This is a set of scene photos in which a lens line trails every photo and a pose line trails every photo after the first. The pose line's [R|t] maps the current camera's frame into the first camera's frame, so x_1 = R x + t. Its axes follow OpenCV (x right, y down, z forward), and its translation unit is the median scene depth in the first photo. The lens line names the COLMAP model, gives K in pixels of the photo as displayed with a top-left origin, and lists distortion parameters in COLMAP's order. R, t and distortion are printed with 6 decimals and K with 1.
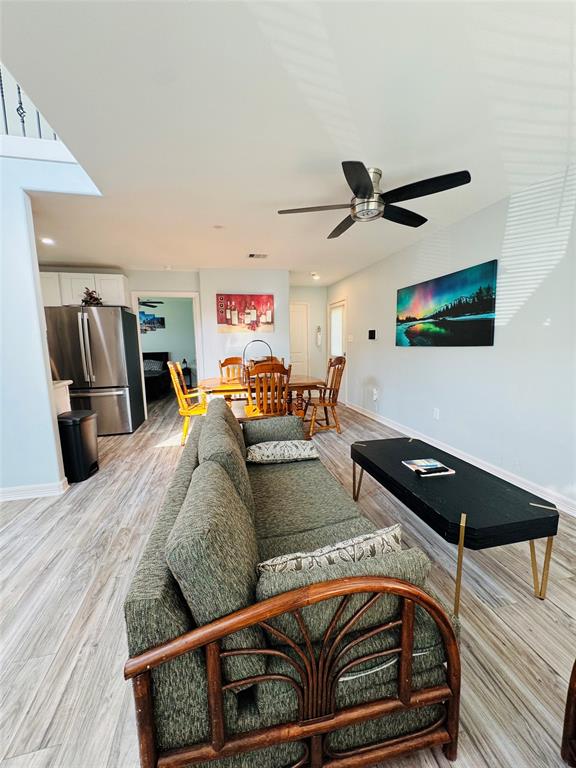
lens RADIAL K [[306.2, 0, 285.9], [0, 306.2, 384.3], [0, 0, 1]] dist [-0.005104, 0.001320]
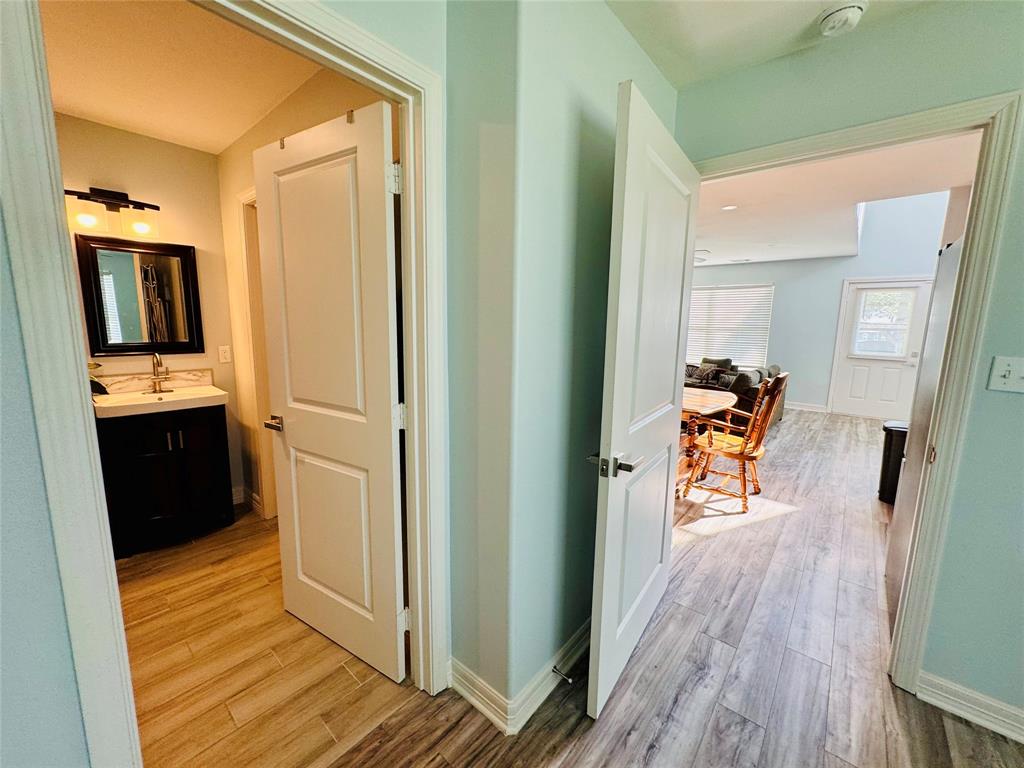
lens RADIAL K [[408.3, 0, 510.1], [0, 408.3, 382.4], [0, 0, 1]] dist [-0.005104, 0.001320]
pose [[-0.595491, -0.111773, 0.795549, -0.632511], [0.106001, 0.970684, 0.215724, -0.254547], [-0.796338, 0.212790, -0.566185, 1.710309]]
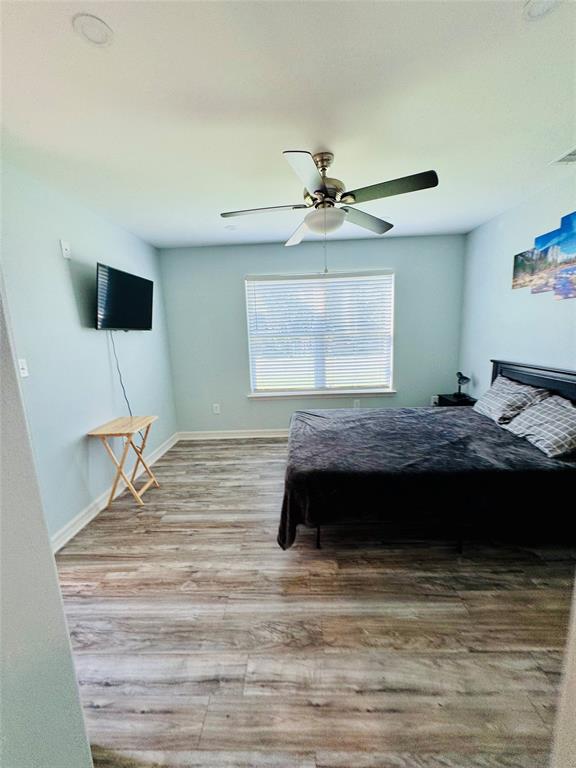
lens RADIAL K [[306.2, 0, 290.5], [0, 306.2, 383.9], [0, 0, 1]] dist [-0.005104, 0.001320]
pose [[-0.248955, 0.195582, -0.948562, -0.295132], [-0.094067, 0.969885, 0.224667, -0.264636], [0.963936, 0.145160, -0.223060, 1.698254]]
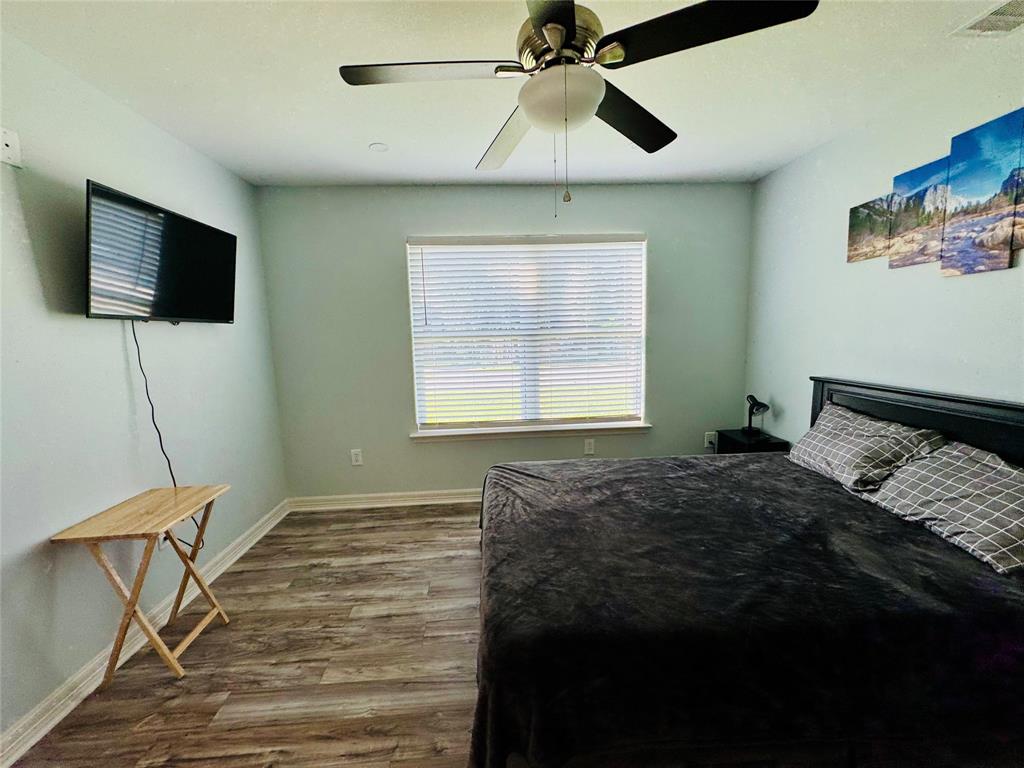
lens RADIAL K [[408.3, 0, 511.5], [0, 408.3, 382.1], [0, 0, 1]] dist [-0.005104, 0.001320]
pose [[-0.165644, 0.147076, -0.975157, -0.463264], [-0.108495, 0.980097, 0.166251, -0.245649], [0.980199, 0.133338, -0.146390, 1.644845]]
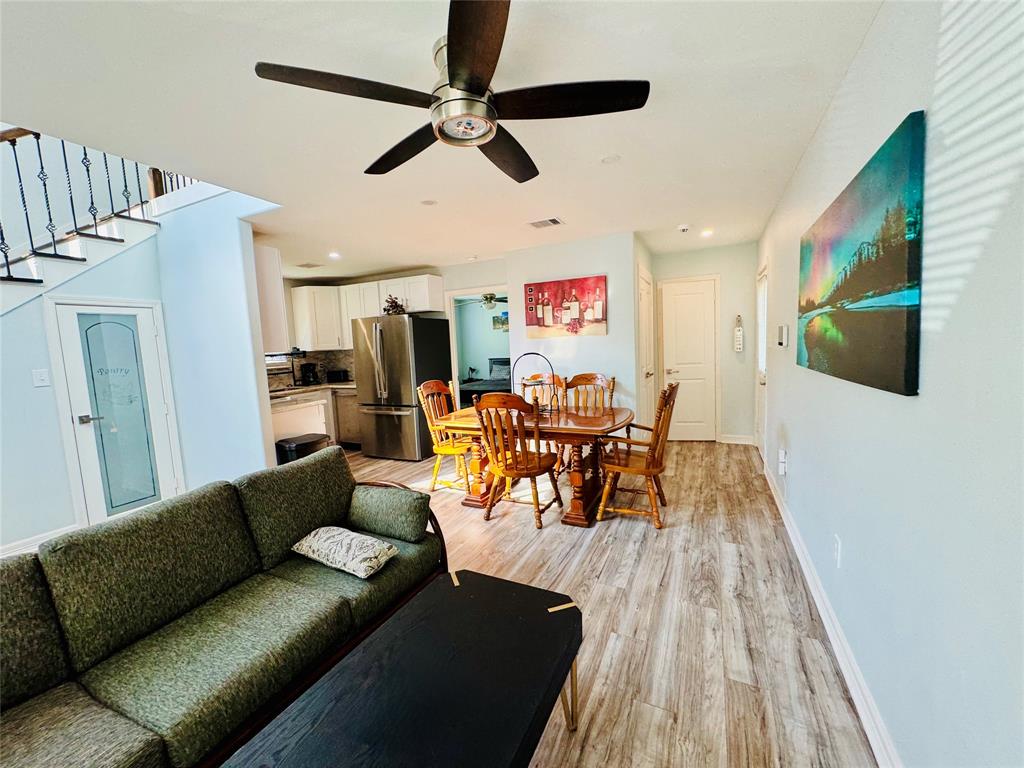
lens RADIAL K [[408.3, 0, 511.0], [0, 408.3, 382.4], [0, 0, 1]] dist [-0.005104, 0.001320]
pose [[0.779626, 0.045138, -0.624617, 0.406071], [-0.056967, 0.998375, 0.001042, -0.077217], [0.623649, 0.034770, 0.780931, 0.285262]]
